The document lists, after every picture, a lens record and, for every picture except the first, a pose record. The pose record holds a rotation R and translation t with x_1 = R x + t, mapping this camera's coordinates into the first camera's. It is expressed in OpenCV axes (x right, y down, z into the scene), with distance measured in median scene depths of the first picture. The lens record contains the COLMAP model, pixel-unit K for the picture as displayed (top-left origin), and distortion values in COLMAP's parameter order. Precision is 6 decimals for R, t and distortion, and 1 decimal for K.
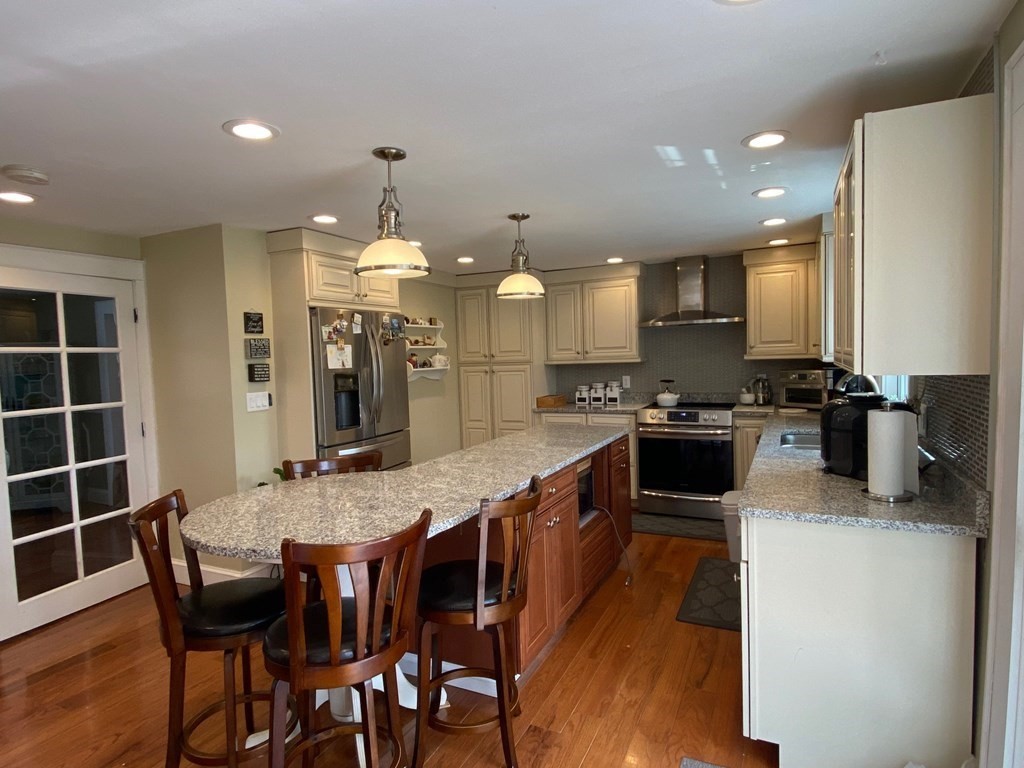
lens RADIAL K [[559.1, 0, 508.4], [0, 559.1, 386.2], [0, 0, 1]] dist [0.045905, -0.000101]
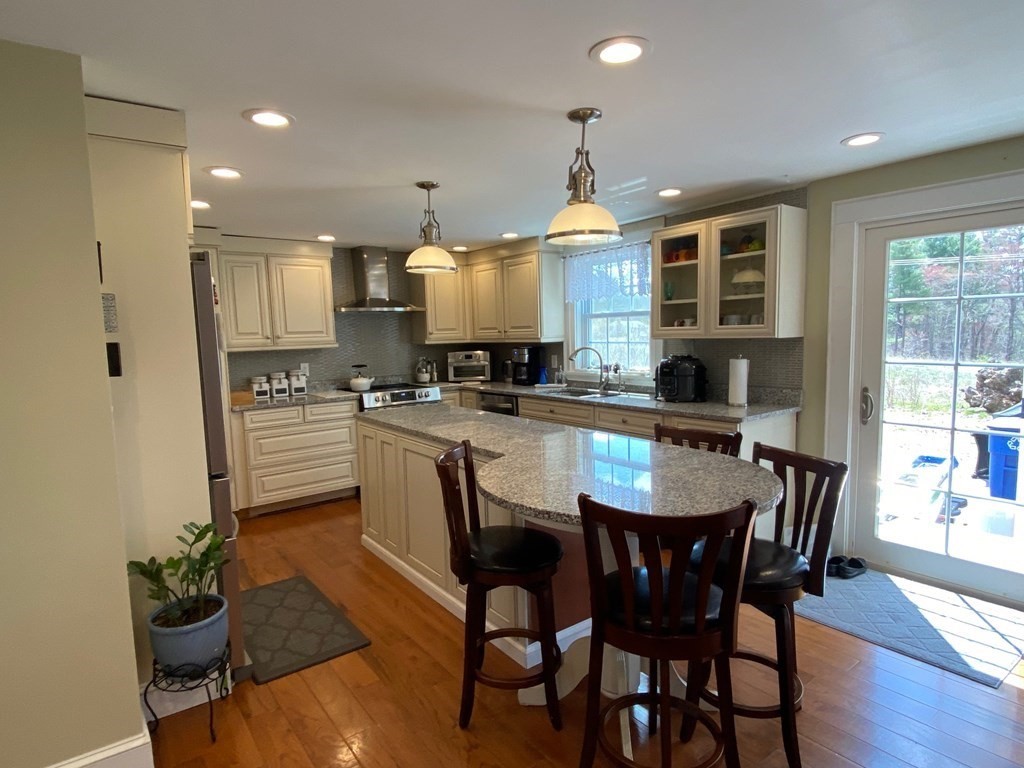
lens RADIAL K [[559.1, 0, 508.4], [0, 559.1, 386.2], [0, 0, 1]] dist [0.045905, -0.000101]
pose [[0.454656, -0.068132, 0.888057, -0.501799], [0.064509, 0.996970, 0.043461, 0.000544], [-0.888328, 0.037528, 0.457673, 0.297102]]
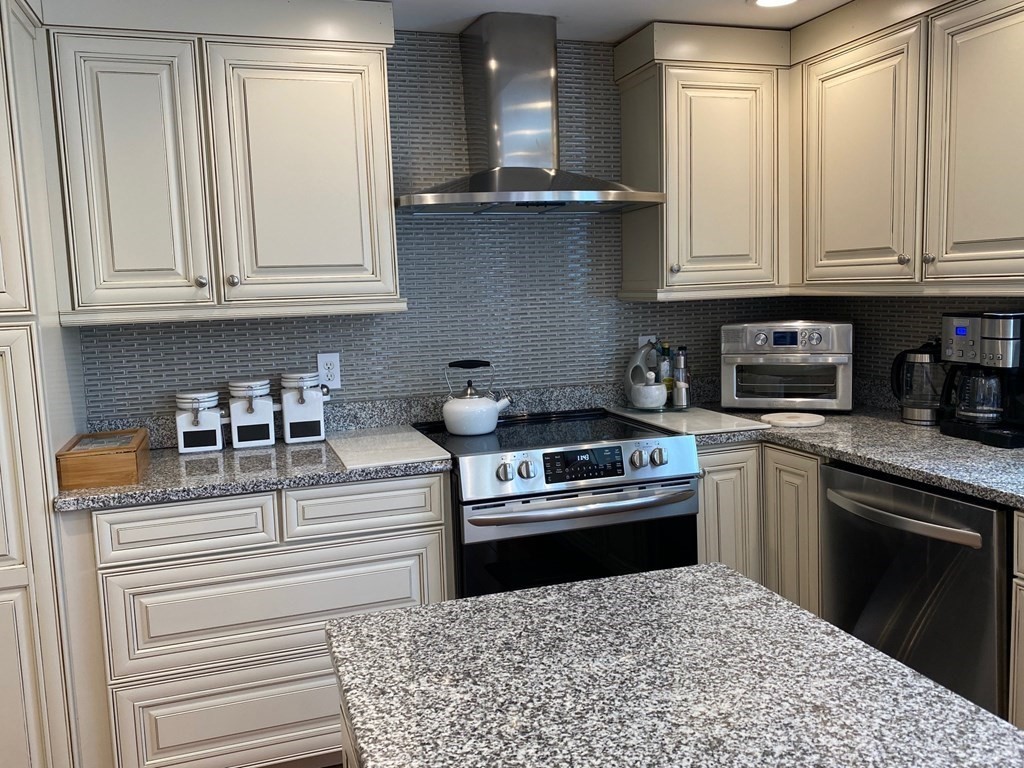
lens RADIAL K [[855.7, 0, 512.0], [0, 855.7, 384.0], [0, 0, 1]] dist [0.054667, -0.004931]
pose [[0.706533, -0.074265, 0.703773, -0.085663], [0.050225, 0.997233, 0.054810, -0.024823], [-0.705896, -0.003378, 0.708307, 0.593158]]
